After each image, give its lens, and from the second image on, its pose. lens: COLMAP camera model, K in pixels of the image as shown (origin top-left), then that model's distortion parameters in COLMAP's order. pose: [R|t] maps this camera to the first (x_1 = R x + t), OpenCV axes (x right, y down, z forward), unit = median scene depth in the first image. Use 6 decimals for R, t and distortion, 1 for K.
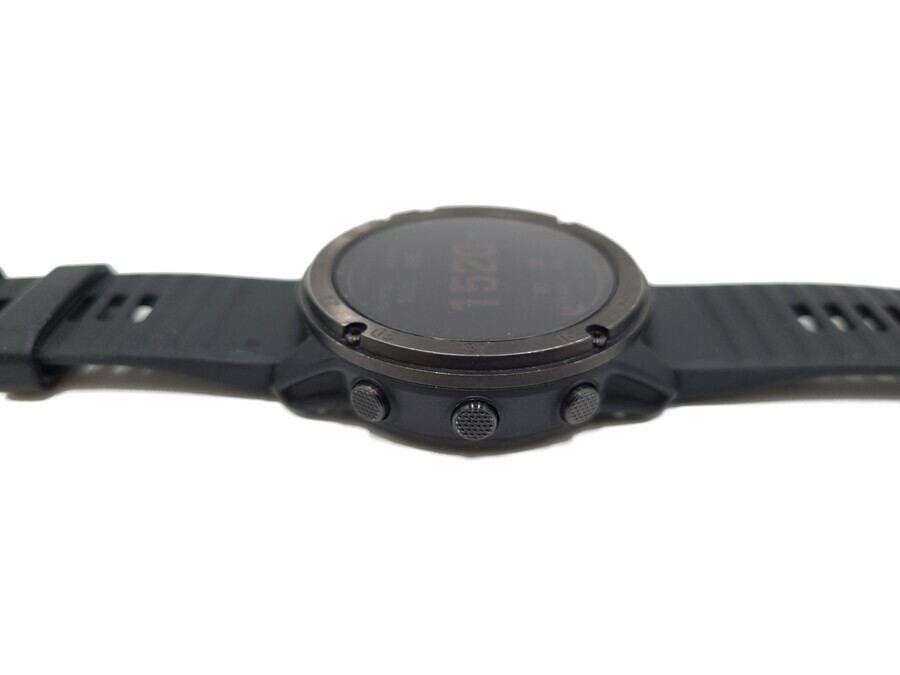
lens RADIAL K [[761.3, 0, 446.3], [0, 761.3, 330.7], [0, 0, 1]] dist [-0.143601, 0.011604]
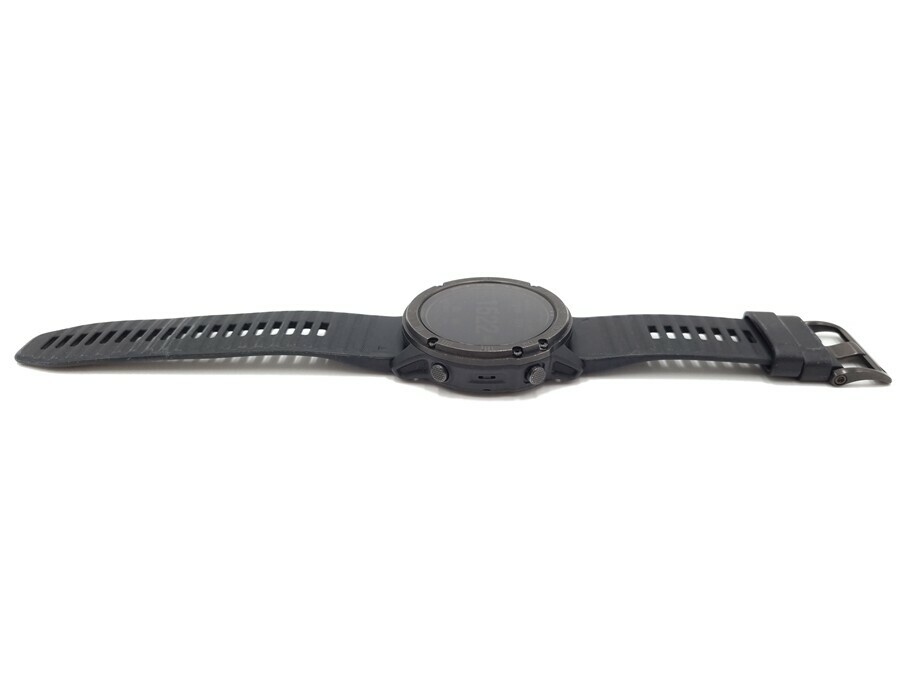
lens RADIAL K [[761.3, 0, 459.9], [0, 761.3, 339.9], [0, 0, 1]] dist [-0.143601, 0.011604]
pose [[0.999713, -0.013528, -0.019769, 0.004262], [0.013238, 0.999804, -0.014708, 0.027970], [0.019964, 0.014442, 0.999696, -1.126992]]
